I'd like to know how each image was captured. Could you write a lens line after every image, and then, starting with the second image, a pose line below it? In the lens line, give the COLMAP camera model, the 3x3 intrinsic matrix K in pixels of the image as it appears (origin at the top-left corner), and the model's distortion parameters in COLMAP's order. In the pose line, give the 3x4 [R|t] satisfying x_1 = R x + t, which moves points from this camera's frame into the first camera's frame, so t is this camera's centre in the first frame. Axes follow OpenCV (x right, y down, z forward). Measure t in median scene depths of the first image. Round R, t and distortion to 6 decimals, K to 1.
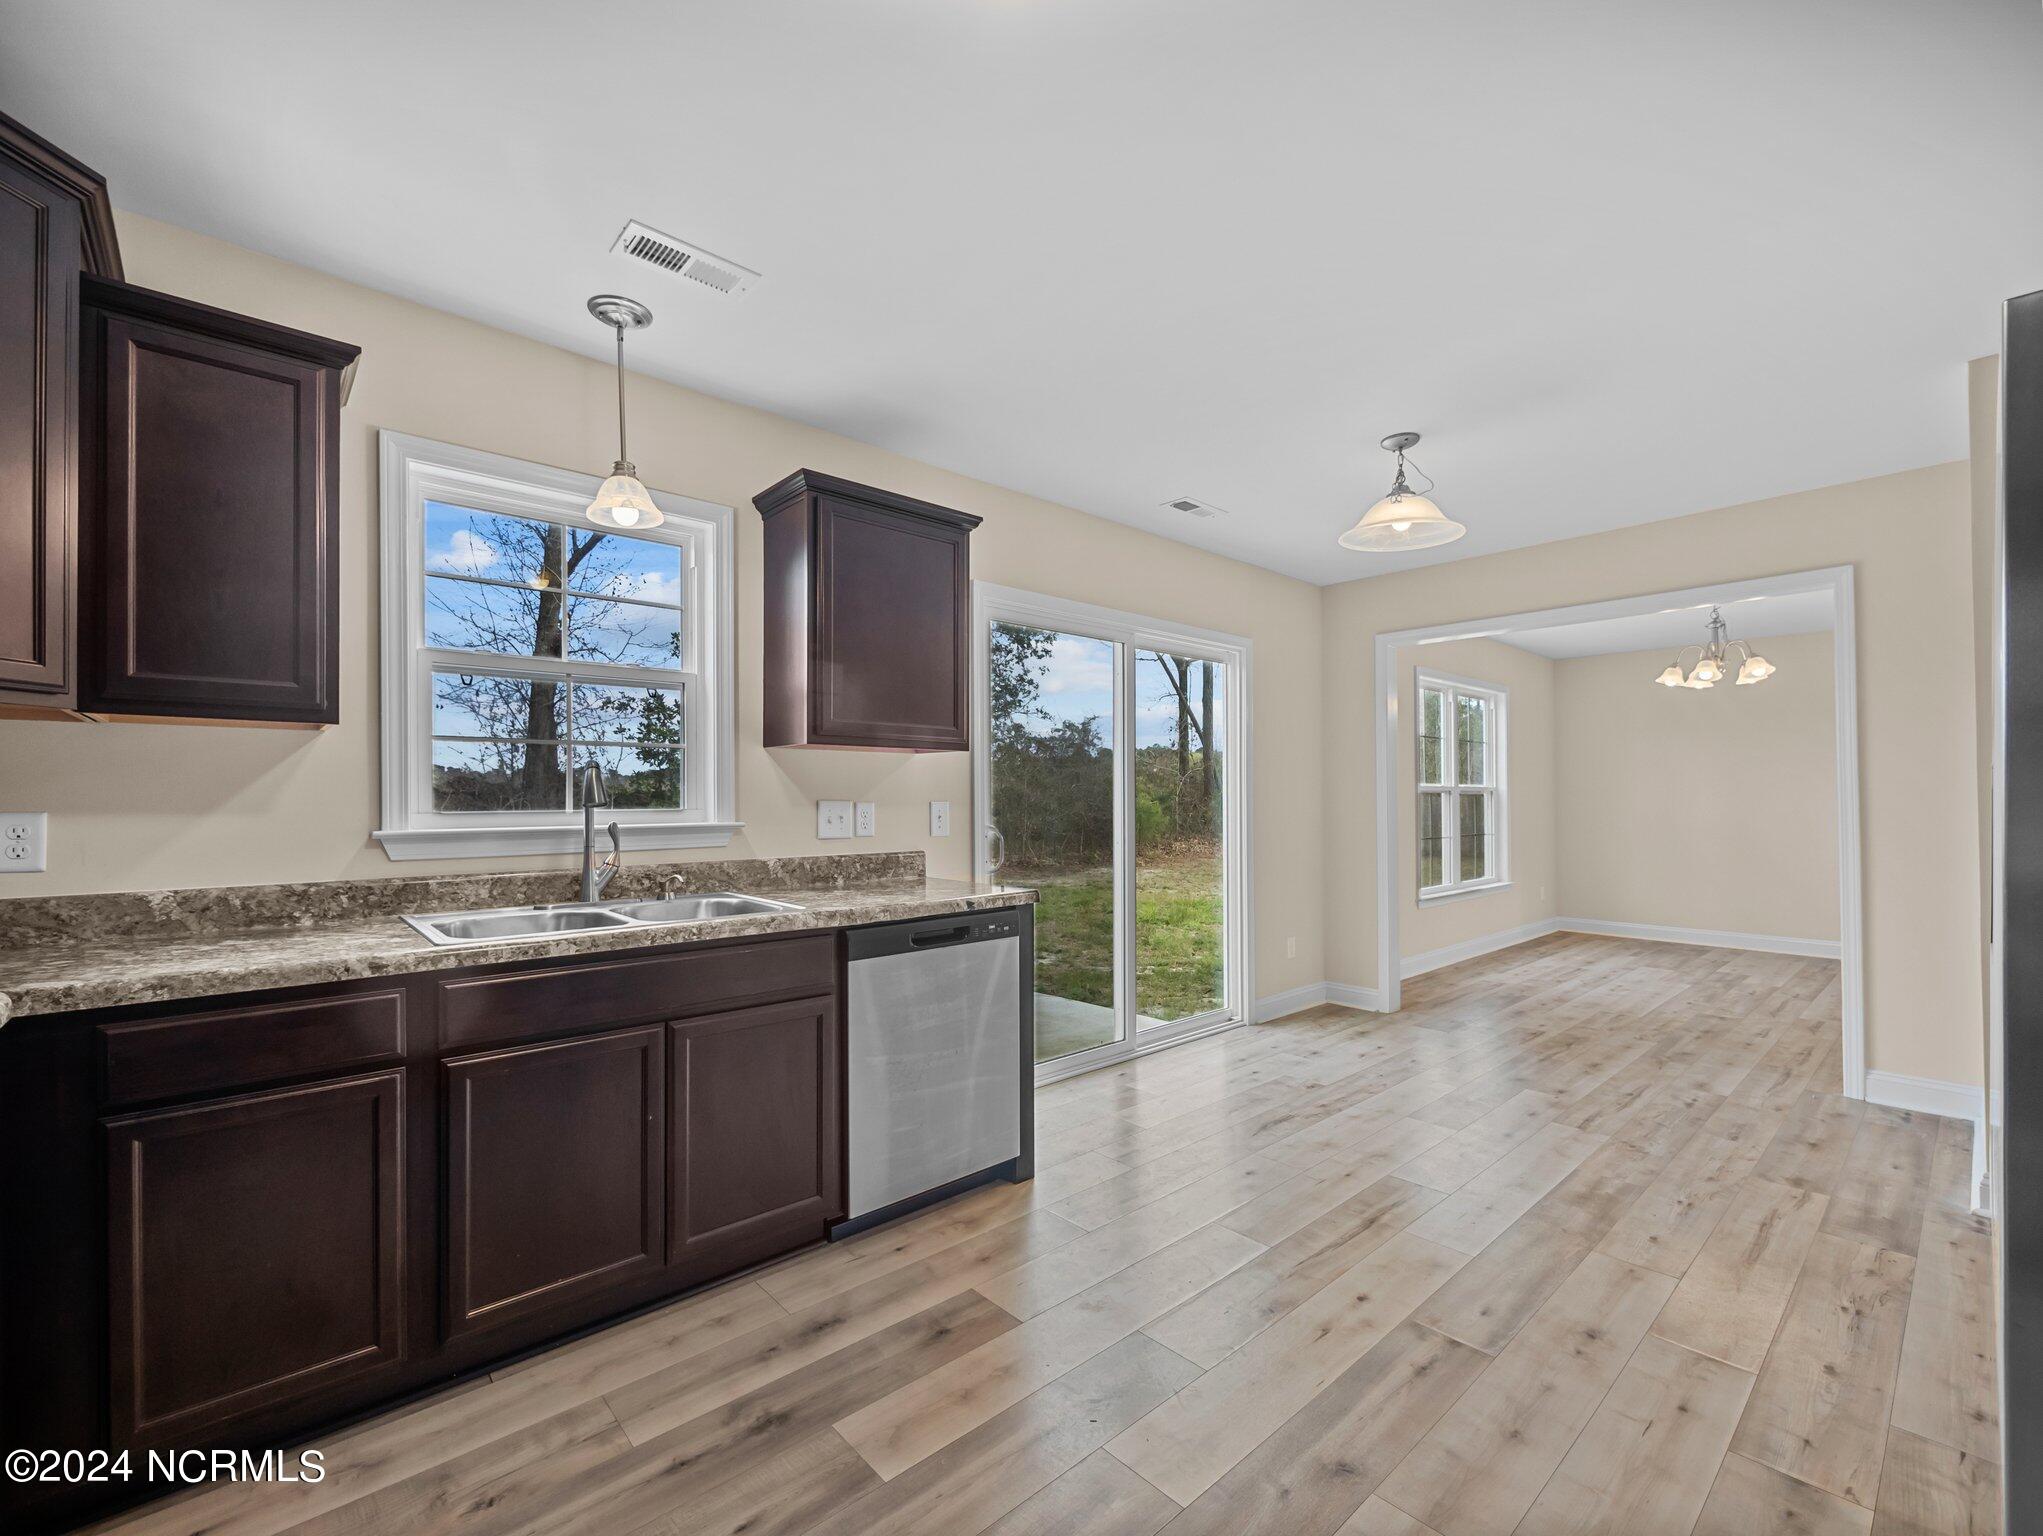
lens RADIAL K [[889.8, 0, 1021.5], [0, 889.8, 768.0], [0, 0, 1]] dist [-0.002012, -0.000347]
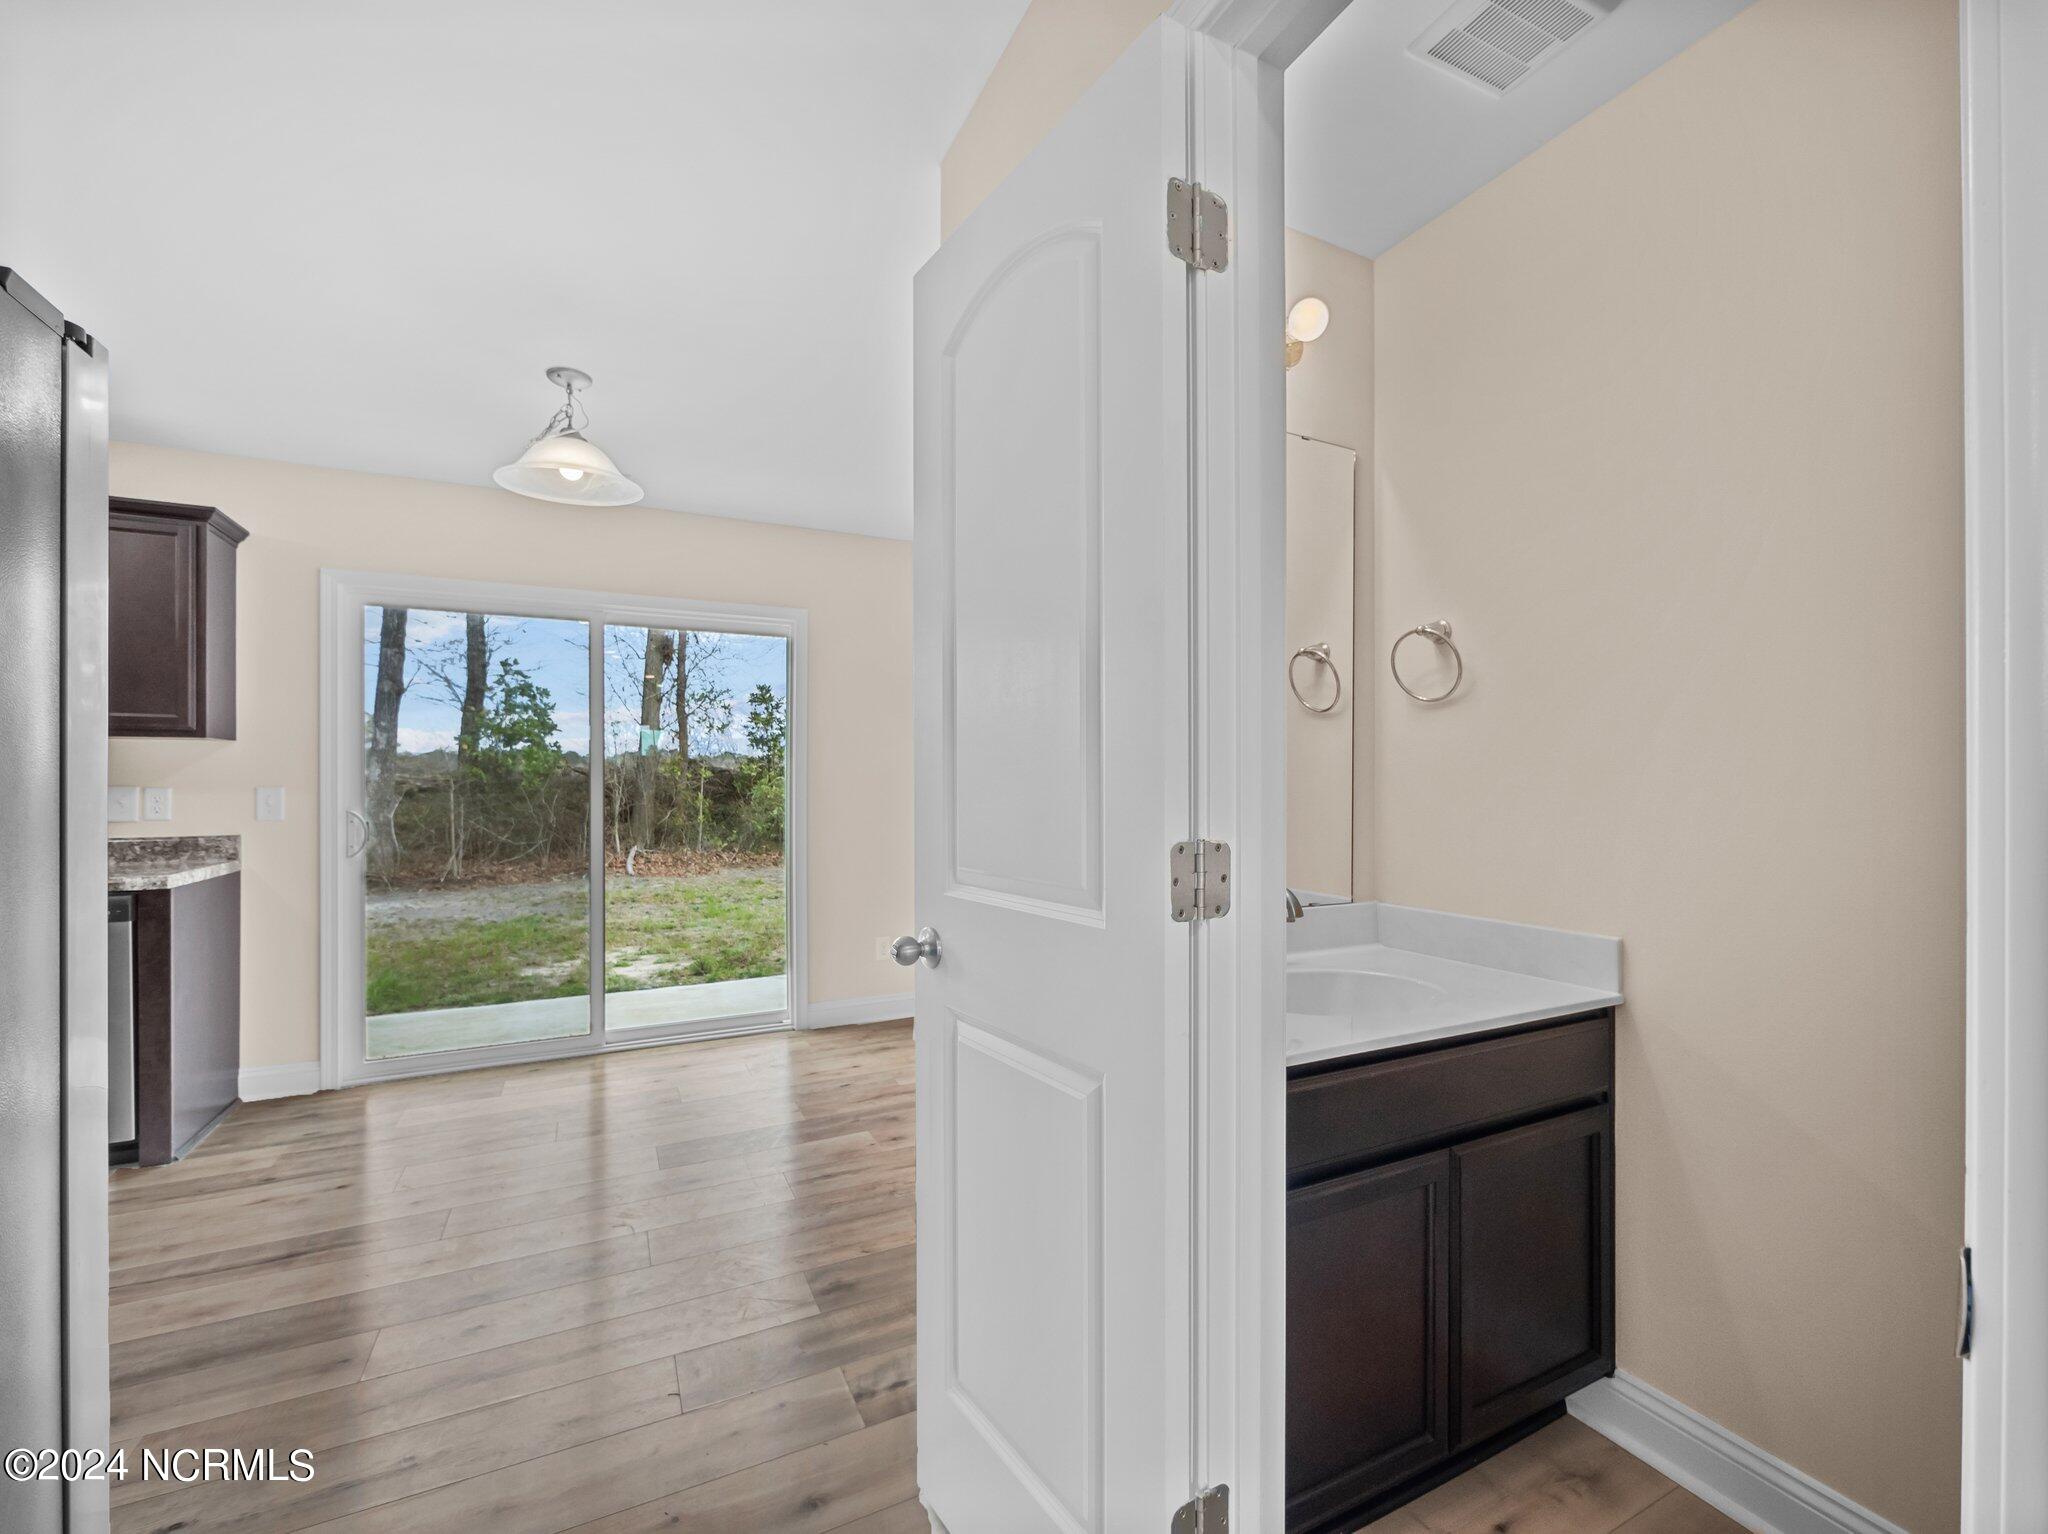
lens RADIAL K [[868.2, 0, 1028.3], [0, 868.2, 788.7], [0, 0, 1]] dist [-0.002748, -0.000191]
pose [[0.966281, 0.010165, -0.257291, 1.026566], [0.000277, 0.999179, 0.040514, -0.000332], [0.257491, -0.039219, 0.965484, 0.275842]]
